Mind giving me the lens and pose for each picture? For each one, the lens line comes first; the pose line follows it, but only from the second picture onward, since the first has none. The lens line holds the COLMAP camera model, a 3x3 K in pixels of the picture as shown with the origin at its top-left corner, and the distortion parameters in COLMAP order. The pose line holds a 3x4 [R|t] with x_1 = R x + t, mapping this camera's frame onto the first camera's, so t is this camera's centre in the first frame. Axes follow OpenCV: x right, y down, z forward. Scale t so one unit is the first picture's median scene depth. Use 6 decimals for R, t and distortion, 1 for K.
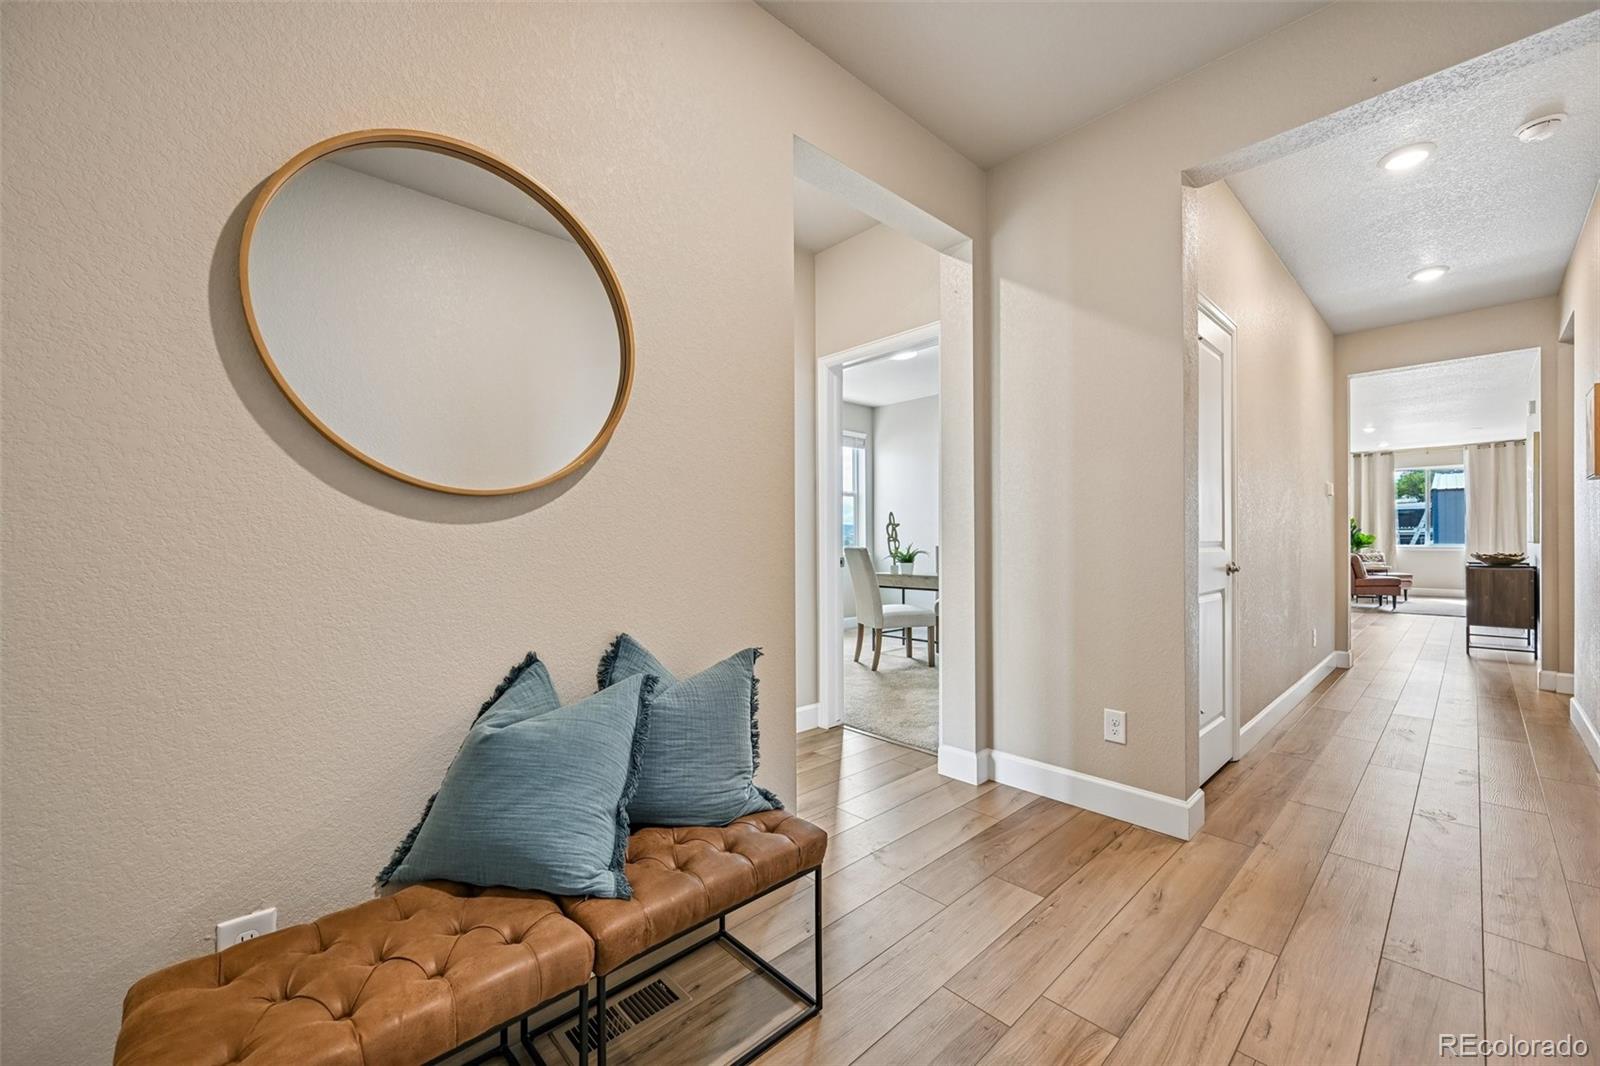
lens RADIAL K [[624.4, 0, 807.8], [0, 624.4, 536.3], [0, 0, 1]] dist [-0.002958, 0.001015]
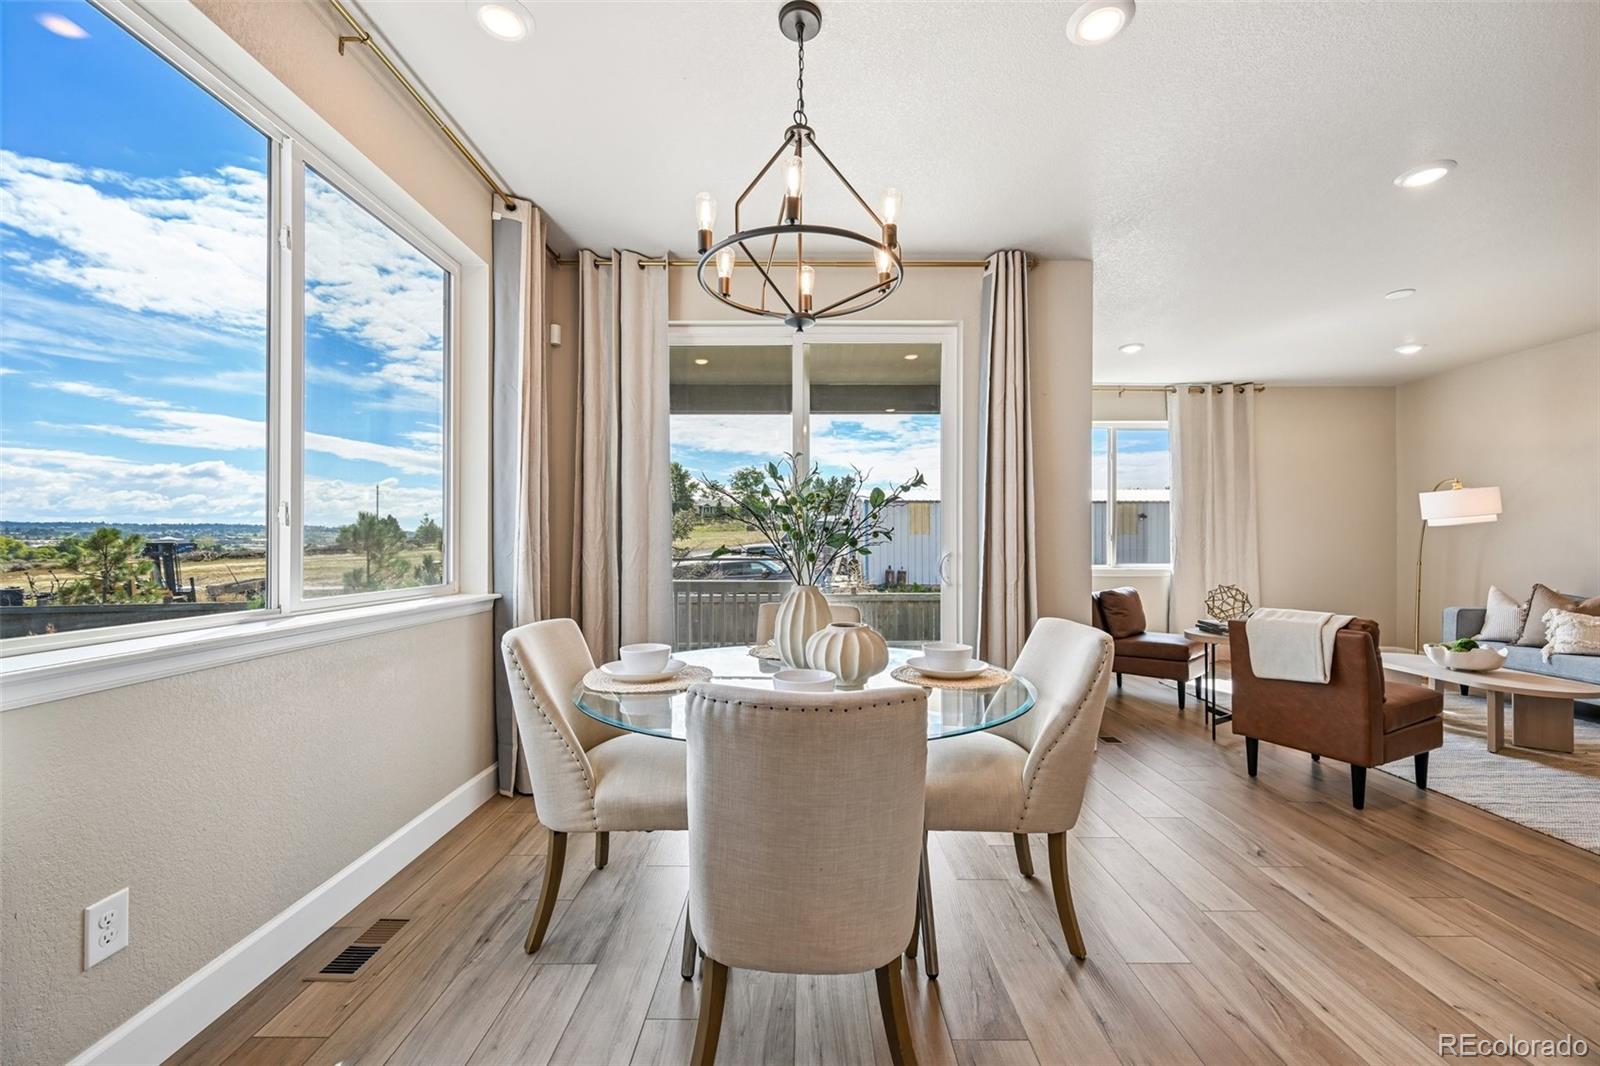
lens RADIAL K [[624.4, 0, 800.9], [0, 624.4, 542.4], [0, 0, 1]] dist [-0.002958, 0.001015]
pose [[0.684025, 0.009677, 0.729395, 0.408281], [-0.003837, 0.999946, -0.009668, -0.000075], [-0.729449, 0.003815, 0.684025, 0.830385]]
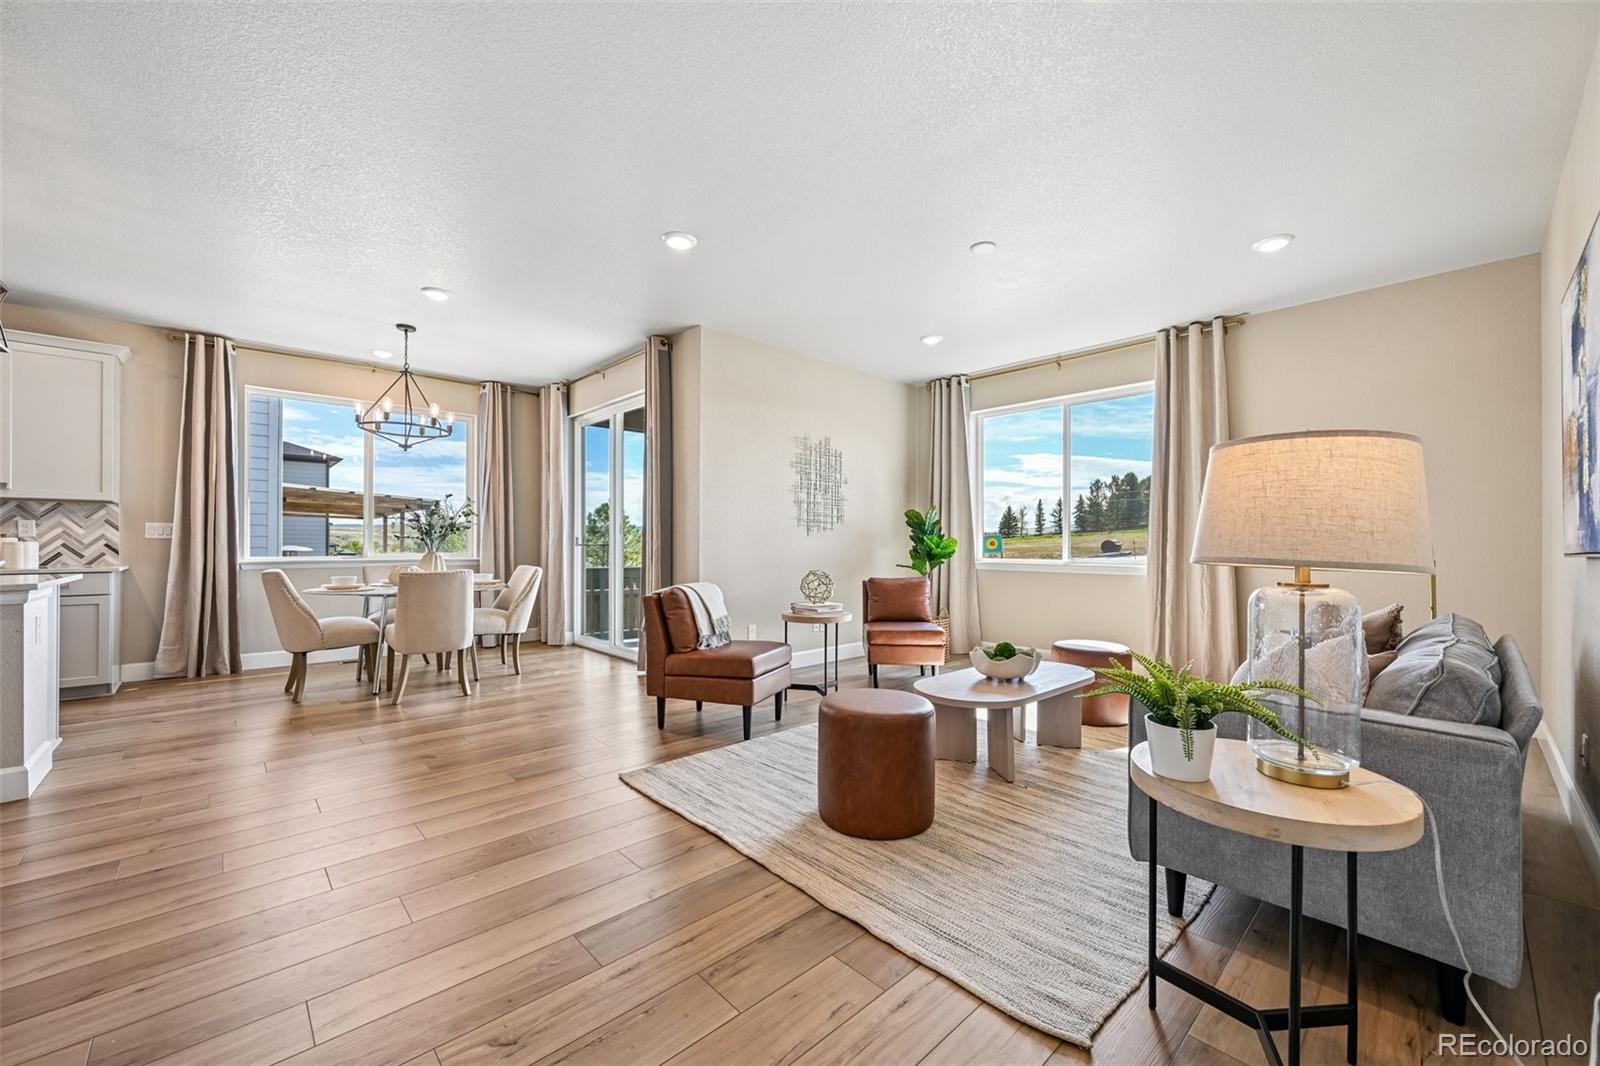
lens RADIAL K [[624.4, 0, 803.3], [0, 624.4, 550.8], [0, 0, 1]] dist [-0.002958, 0.001015]
pose [[0.999954, 0.009180, 0.002867, 0.796573], [-0.009210, 0.999898, 0.010871, 0.002718], [-0.002767, -0.010896, 0.999937, 0.521239]]
